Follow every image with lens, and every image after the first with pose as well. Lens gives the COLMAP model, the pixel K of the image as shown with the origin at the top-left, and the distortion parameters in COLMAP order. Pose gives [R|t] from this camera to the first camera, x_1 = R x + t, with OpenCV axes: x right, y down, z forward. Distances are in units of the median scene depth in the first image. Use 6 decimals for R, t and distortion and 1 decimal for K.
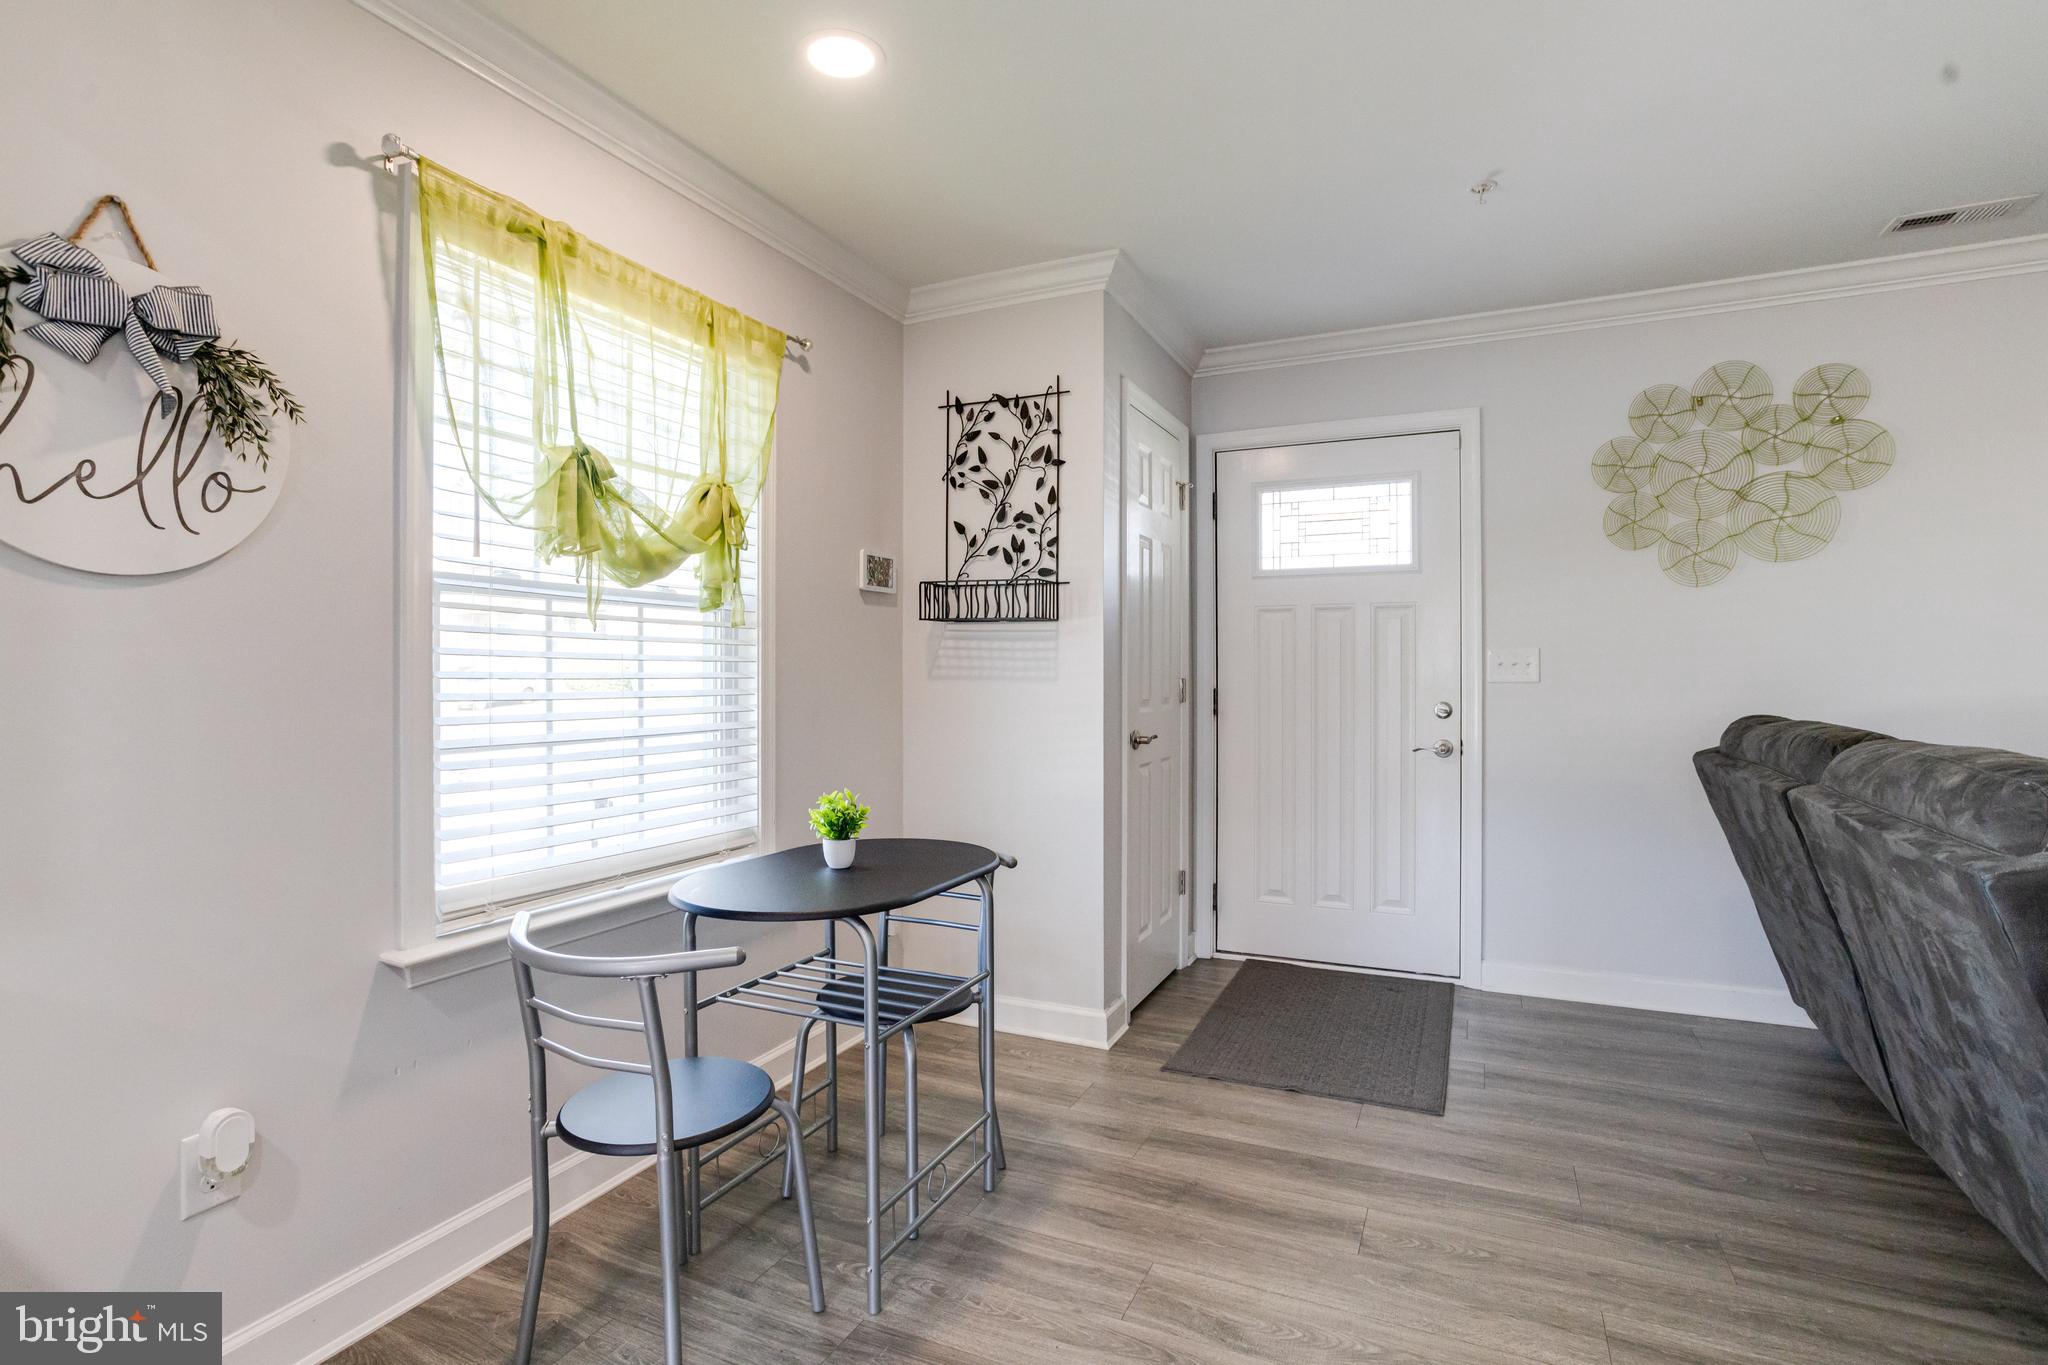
lens RADIAL K [[973.7, 0, 1048.2], [0, 973.7, 673.6], [0, 0, 1]] dist [-0.003434, 0.000352]
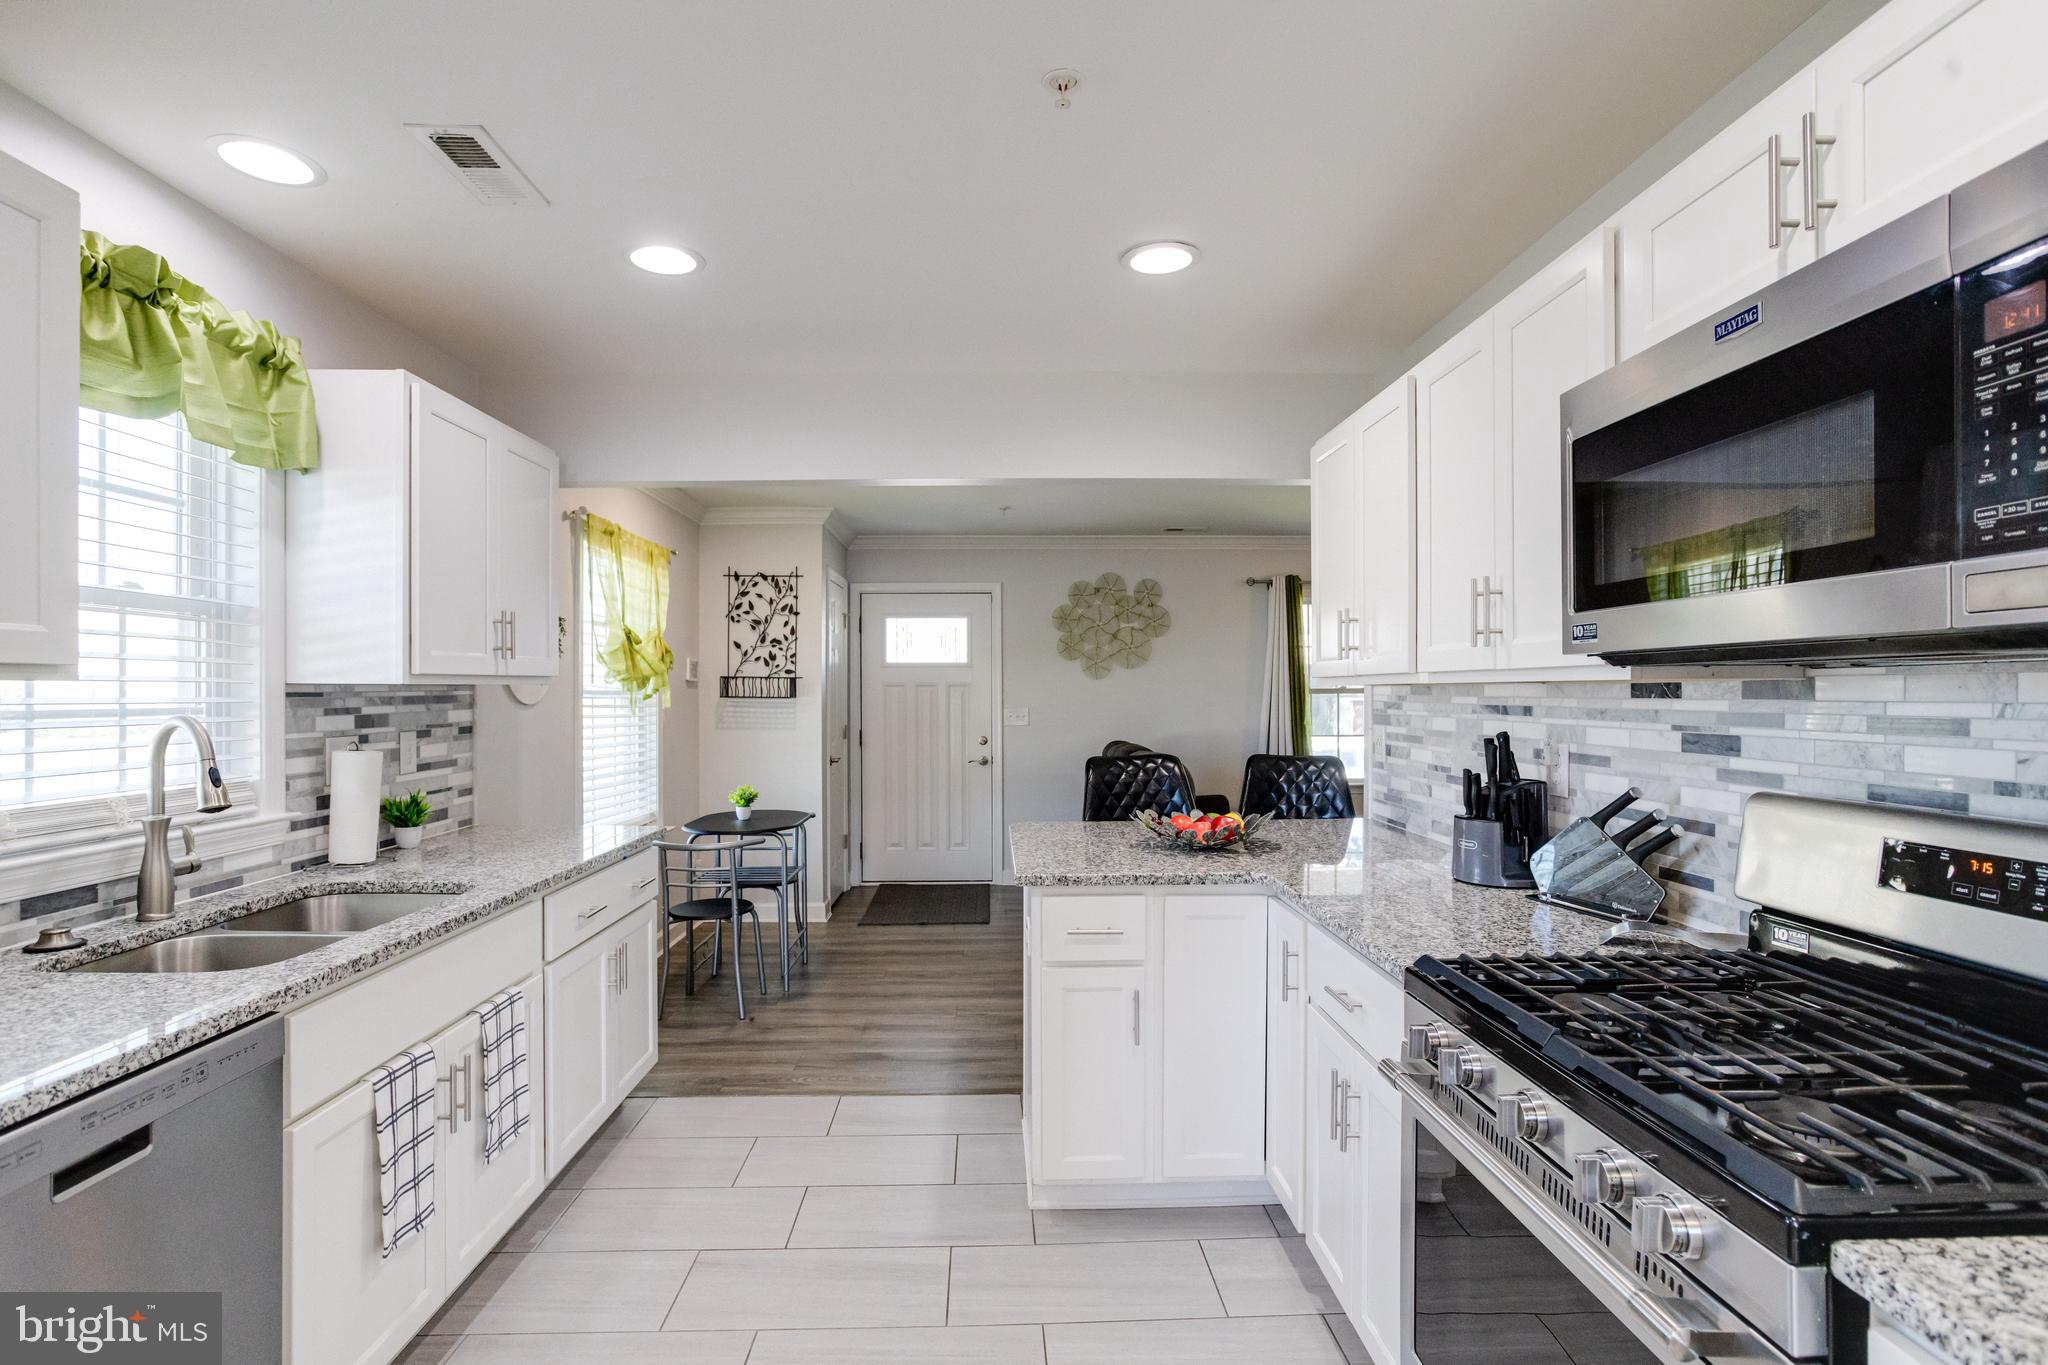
lens RADIAL K [[1006.0, 0, 1016.4], [0, 1006.0, 682.0], [0, 0, 1]] dist [-0.040859, 0.014753]
pose [[0.902795, 0.003853, 0.430054, -0.425098], [0.000270, 0.999955, -0.009526, -0.064963], [-0.430072, 0.008716, 0.902753, -0.894053]]
